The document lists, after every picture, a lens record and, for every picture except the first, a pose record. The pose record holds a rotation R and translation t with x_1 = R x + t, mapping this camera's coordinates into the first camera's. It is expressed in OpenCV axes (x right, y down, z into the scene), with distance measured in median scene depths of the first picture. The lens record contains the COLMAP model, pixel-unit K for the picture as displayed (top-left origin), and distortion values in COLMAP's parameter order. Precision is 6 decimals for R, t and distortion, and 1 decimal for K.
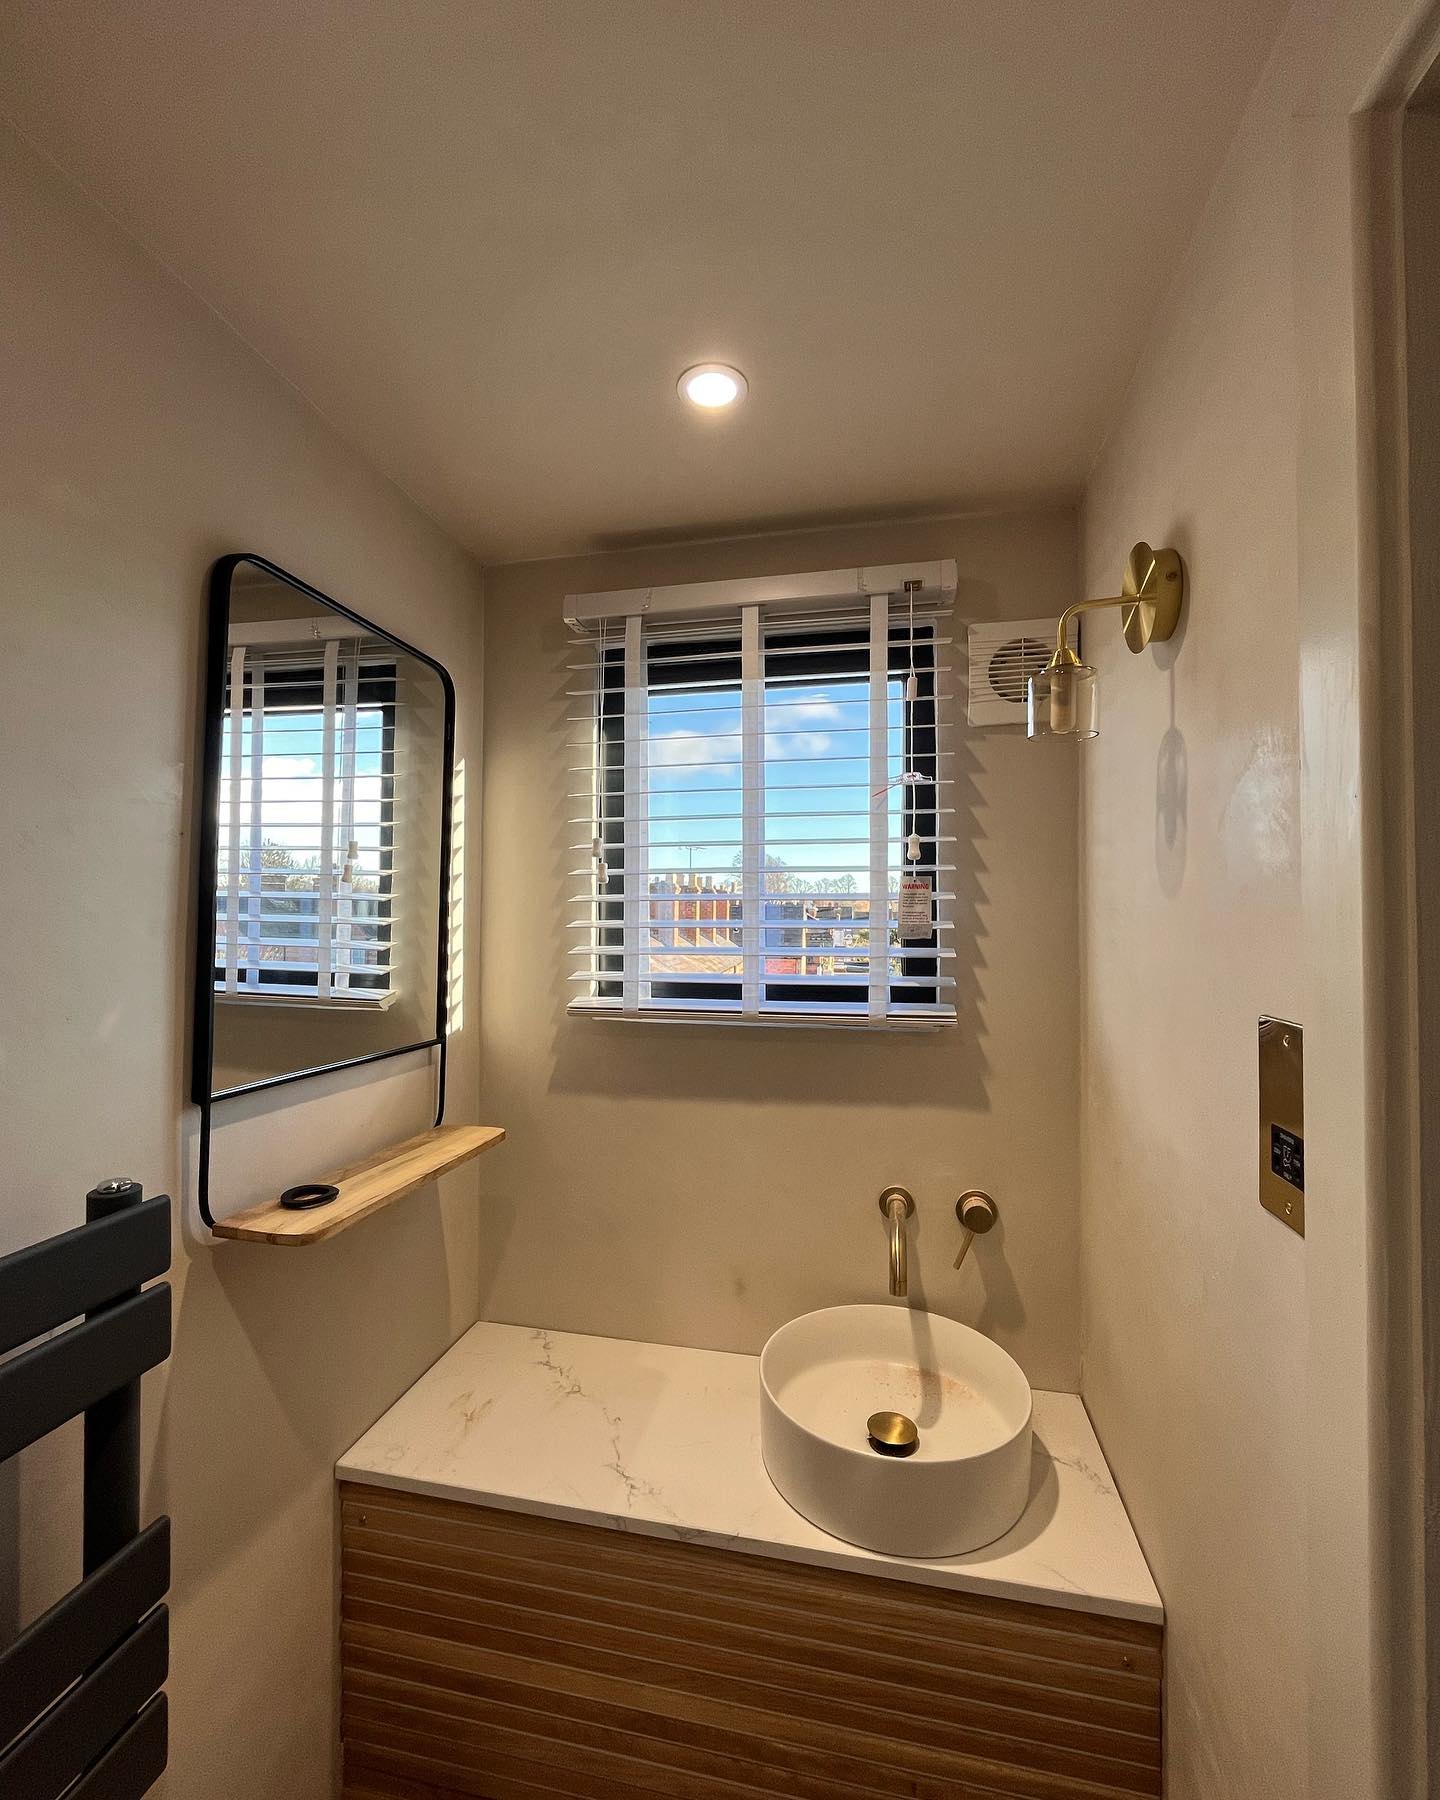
lens RADIAL K [[655.8, 0, 711.8], [0, 655.8, 899.2], [0, 0, 1]] dist [-0.012371, 0.000703]
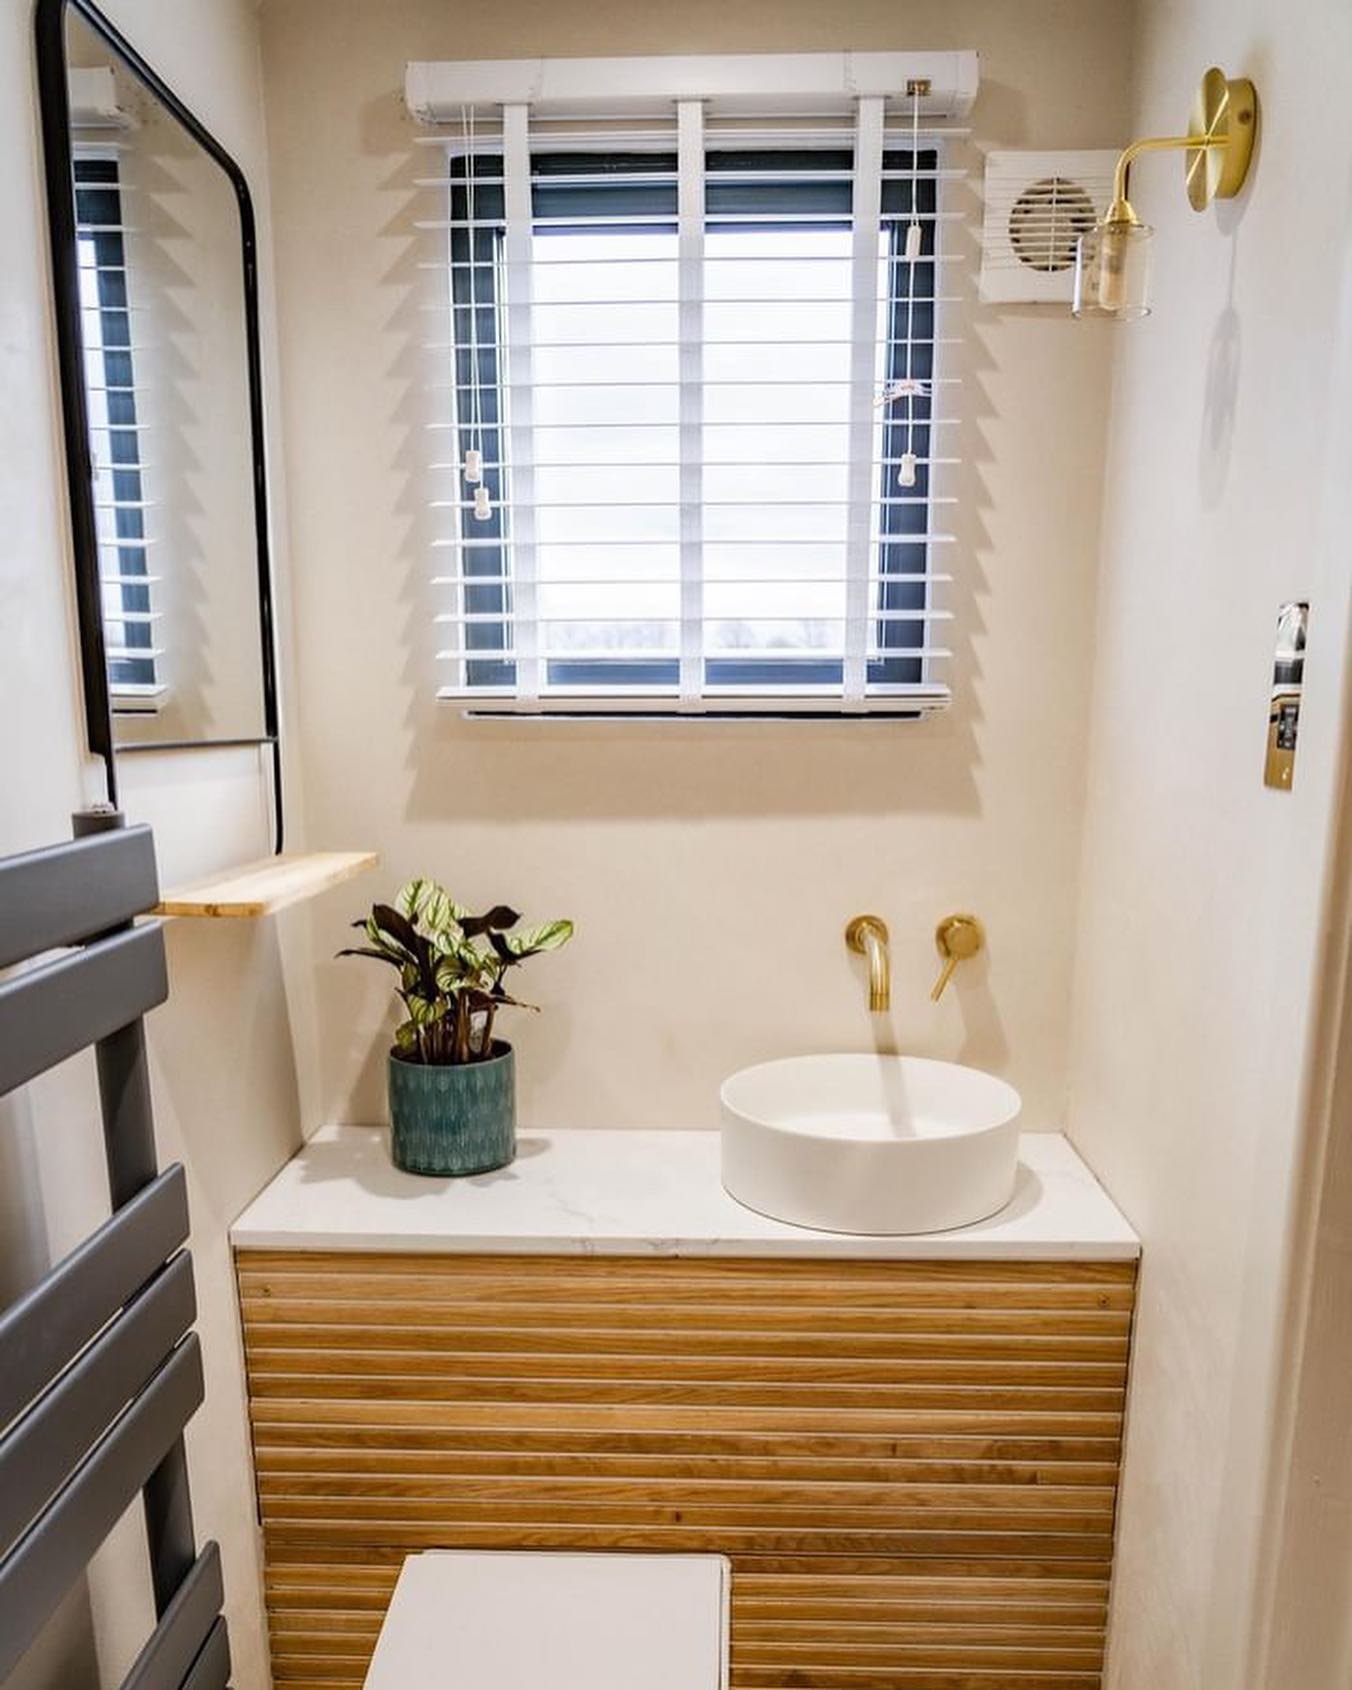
lens RADIAL K [[1087.0, 0, 676.8], [0, 1087.0, 848.2], [0, 0, 1]] dist [-0.024121, 0.001388]
pose [[0.985506, -0.038683, 0.165174, -0.177475], [0.004024, 0.978712, 0.205199, 0.091263], [-0.169595, -0.201560, 0.964682, -0.252087]]
